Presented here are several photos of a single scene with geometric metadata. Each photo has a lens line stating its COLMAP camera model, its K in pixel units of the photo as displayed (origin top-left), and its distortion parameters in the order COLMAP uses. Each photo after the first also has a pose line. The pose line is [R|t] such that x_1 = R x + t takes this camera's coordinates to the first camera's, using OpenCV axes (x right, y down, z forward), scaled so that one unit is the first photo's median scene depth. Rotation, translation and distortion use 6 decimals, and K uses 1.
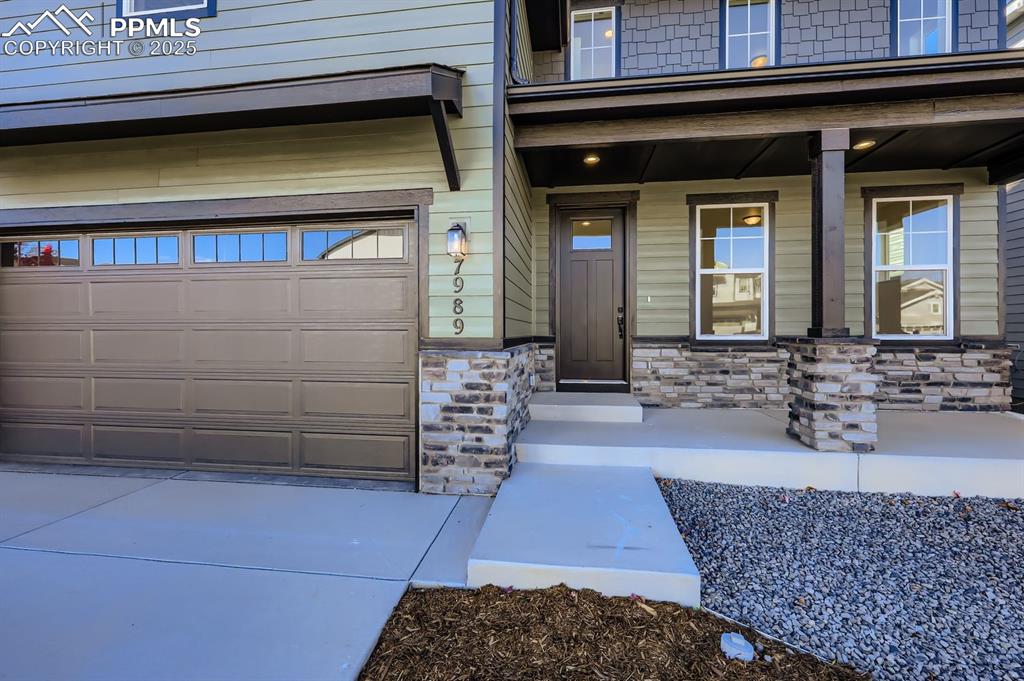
lens RADIAL K [[419.9, 0, 510.8], [0, 419.9, 334.0], [0, 0, 1]] dist [-0.000820, -0.000104]
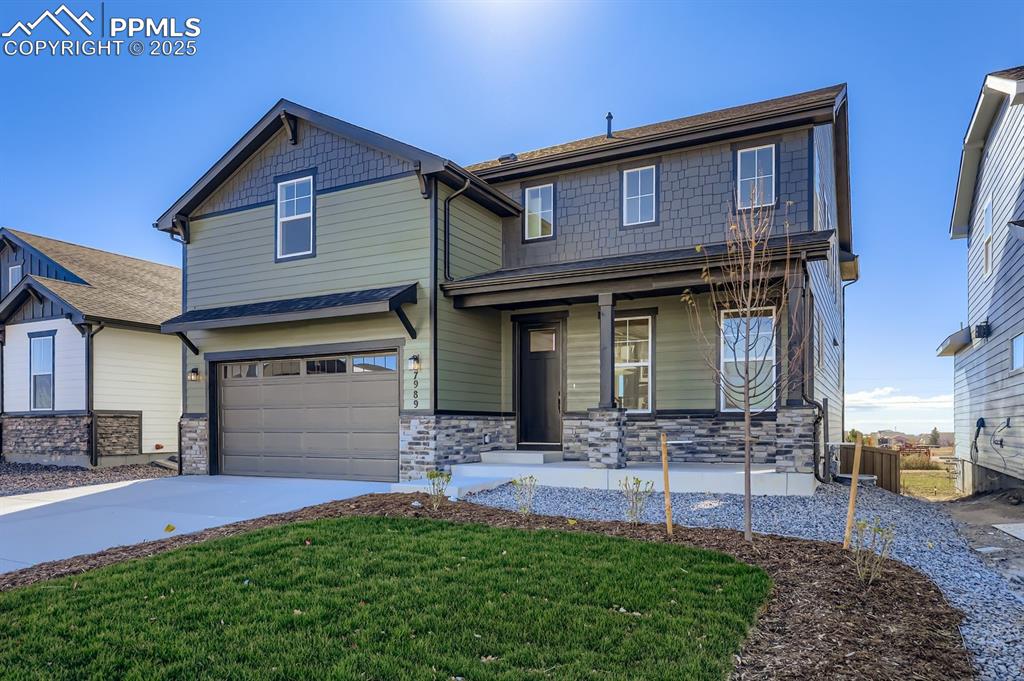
lens RADIAL K [[540.4, 0, 484.0], [0, 540.4, 422.6], [0, 0, 1]] dist [0.000186, -0.000286]
pose [[0.949368, -0.000560, -0.314166, 0.716107], [-0.000056, 0.999998, -0.001950, 0.054518], [0.314167, 0.001869, 0.949366, -0.991022]]
